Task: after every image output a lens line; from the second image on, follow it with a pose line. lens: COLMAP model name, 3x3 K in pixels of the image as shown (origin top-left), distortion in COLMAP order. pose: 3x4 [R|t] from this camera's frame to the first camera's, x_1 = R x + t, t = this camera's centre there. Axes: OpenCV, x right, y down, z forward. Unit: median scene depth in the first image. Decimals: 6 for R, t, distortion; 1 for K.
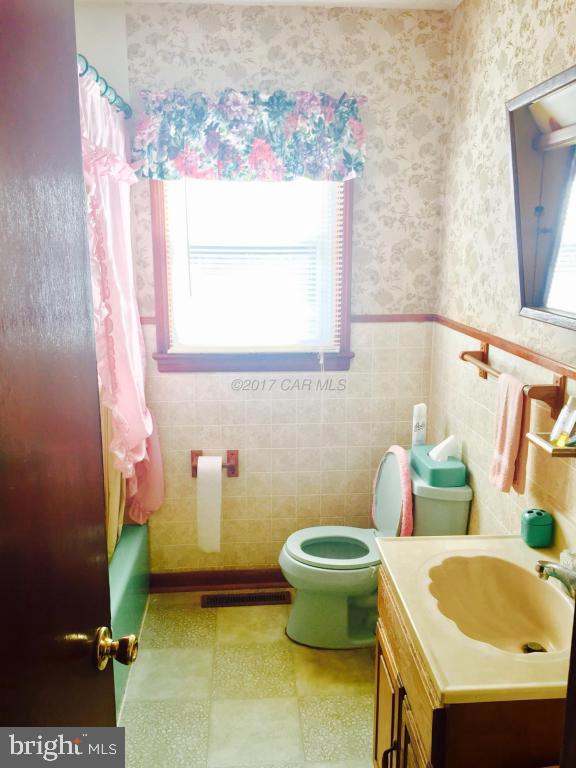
lens RADIAL K [[657.5, 0, 288.0], [0, 657.5, 384.0], [0, 0, 1]] dist [0.068910, -0.115100]
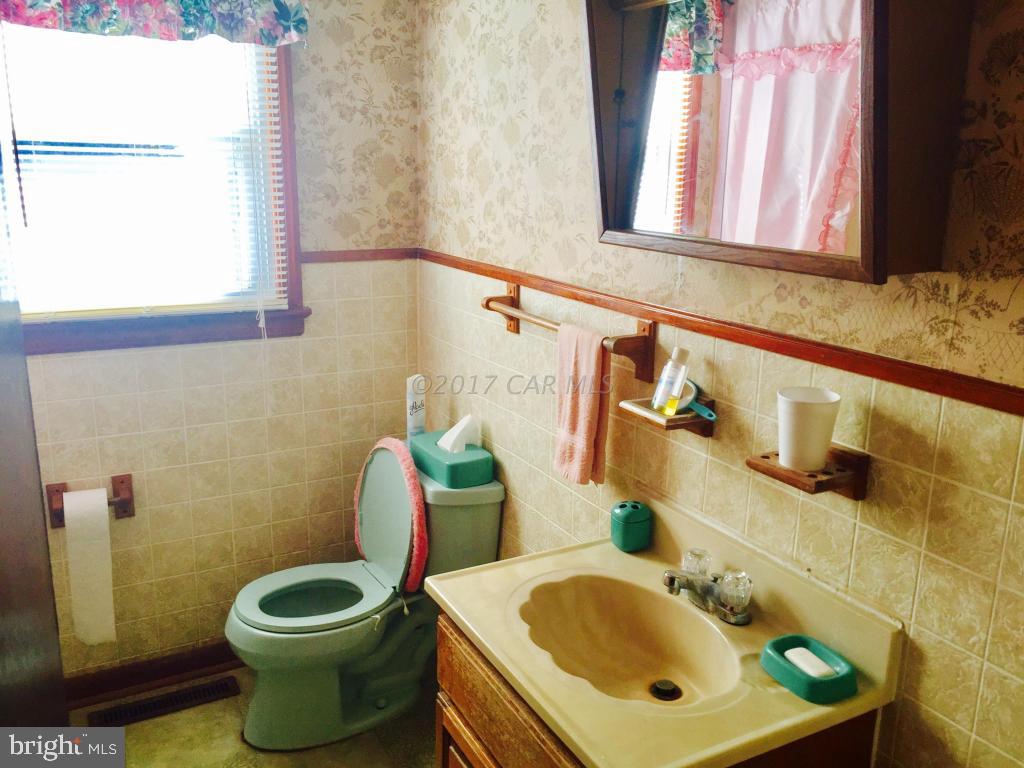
lens RADIAL K [[876.7, 0, 512.0], [0, 876.7, 384.0], [0, 0, 1]] dist [0.068910, -0.115100]
pose [[0.908256, -0.088149, 0.409025, -0.091390], [0.072033, 0.995903, 0.054673, -0.004844], [-0.412169, -0.020194, 0.910884, 0.098050]]
